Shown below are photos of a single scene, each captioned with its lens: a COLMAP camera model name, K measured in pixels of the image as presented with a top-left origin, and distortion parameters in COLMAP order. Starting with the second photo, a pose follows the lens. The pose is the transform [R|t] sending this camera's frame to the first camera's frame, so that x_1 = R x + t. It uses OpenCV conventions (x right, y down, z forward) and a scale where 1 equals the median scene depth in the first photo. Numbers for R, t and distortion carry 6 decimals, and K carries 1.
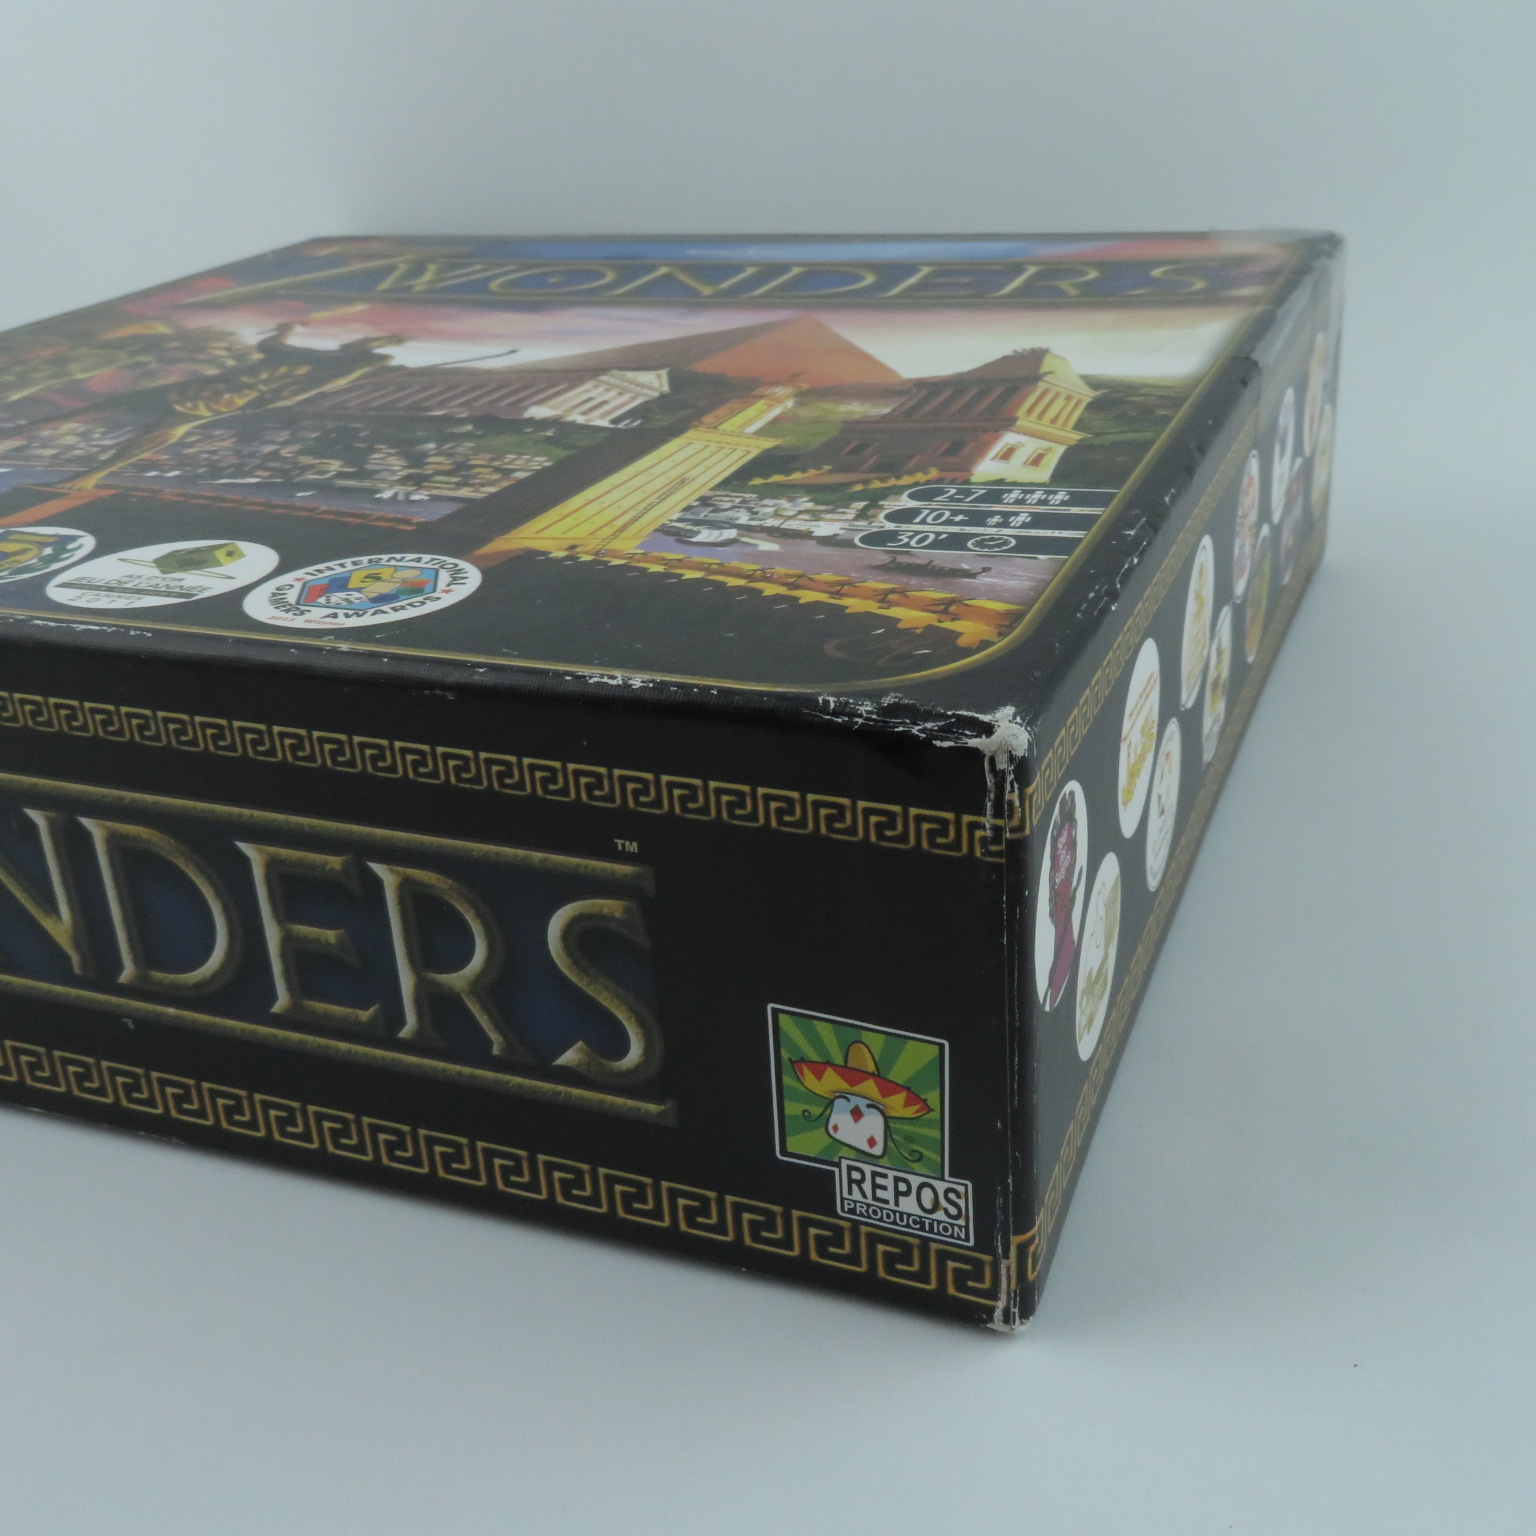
lens RADIAL K [[1804.8, 0, 762.9], [0, 1804.8, 753.2], [0, 0, 1]] dist [0.000988, -0.006958]
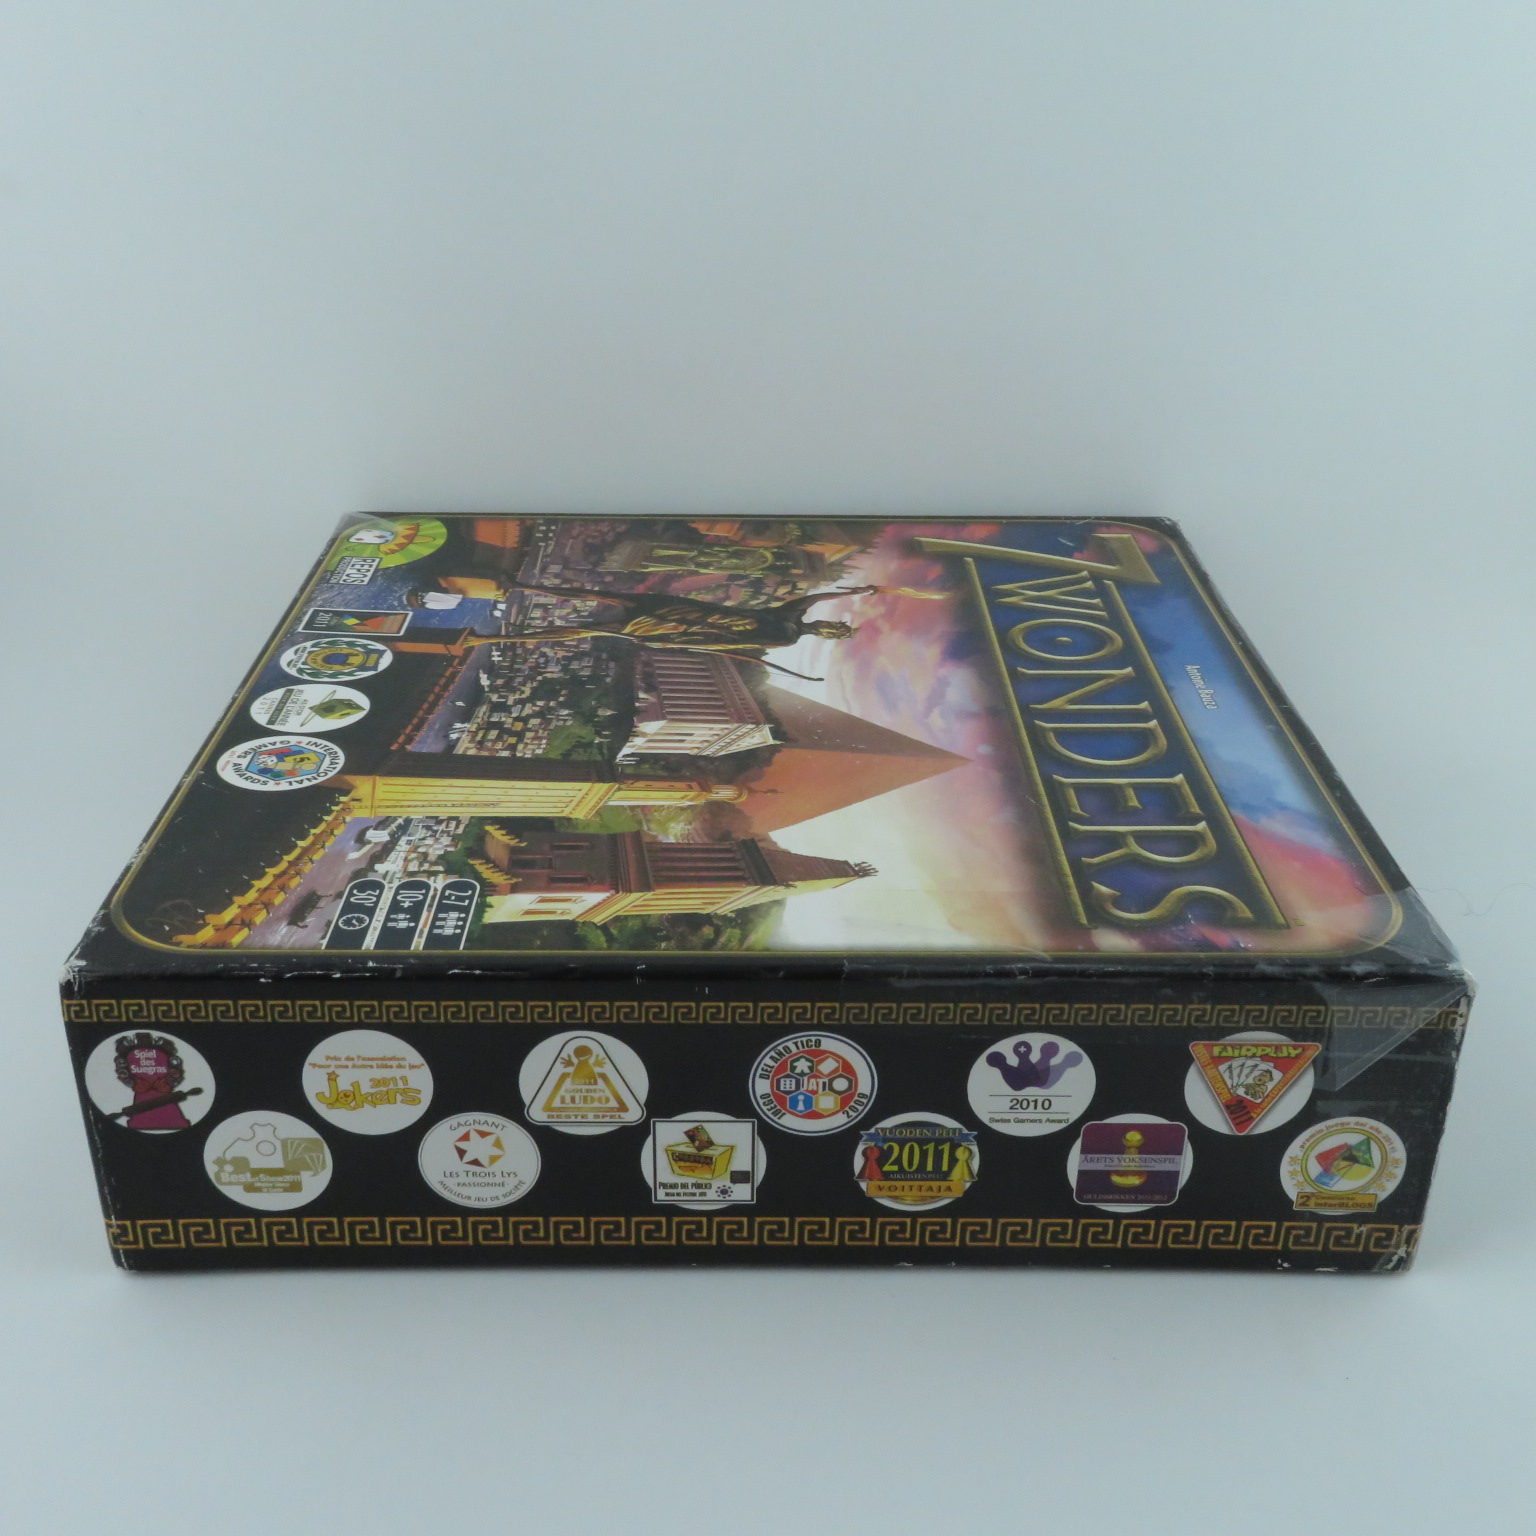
lens RADIAL K [[1769.8, 0, 771.5], [0, 1769.8, 768.8], [0, 0, 1]] dist [0.003068, -0.019180]
pose [[0.390223, 0.478409, -0.786671, 1.449005], [-0.420710, 0.852644, 0.309840, -0.878277], [0.818980, 0.210054, 0.533993, 0.423314]]
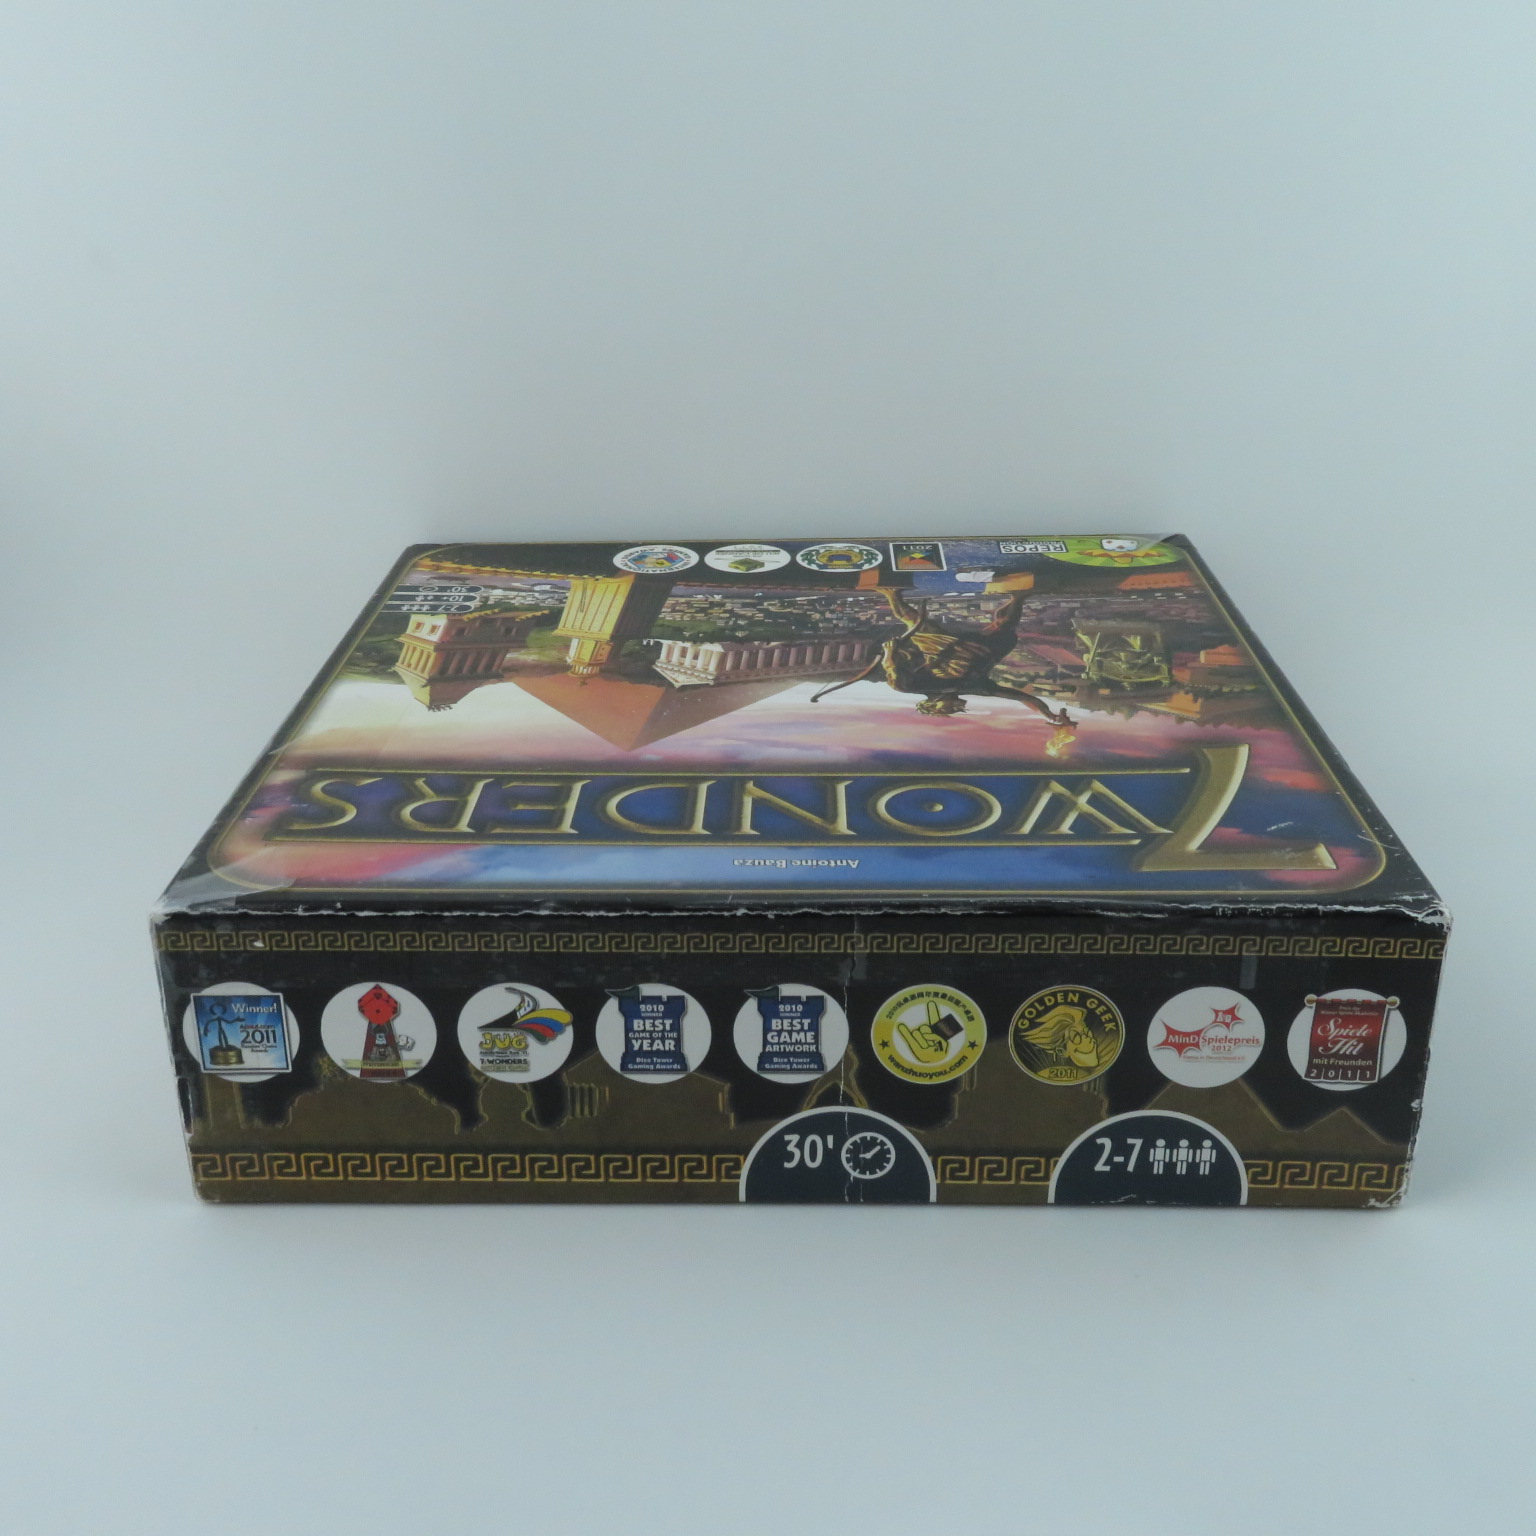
lens RADIAL K [[1804.8, 0, 762.9], [0, 1804.8, 753.2], [0, 0, 1]] dist [0.000988, -0.006958]
pose [[-0.927398, 0.217274, -0.304507, 0.521010], [-0.085141, 0.670059, 0.737409, -1.908931], [0.364258, 0.709798, -0.602912, 2.895669]]
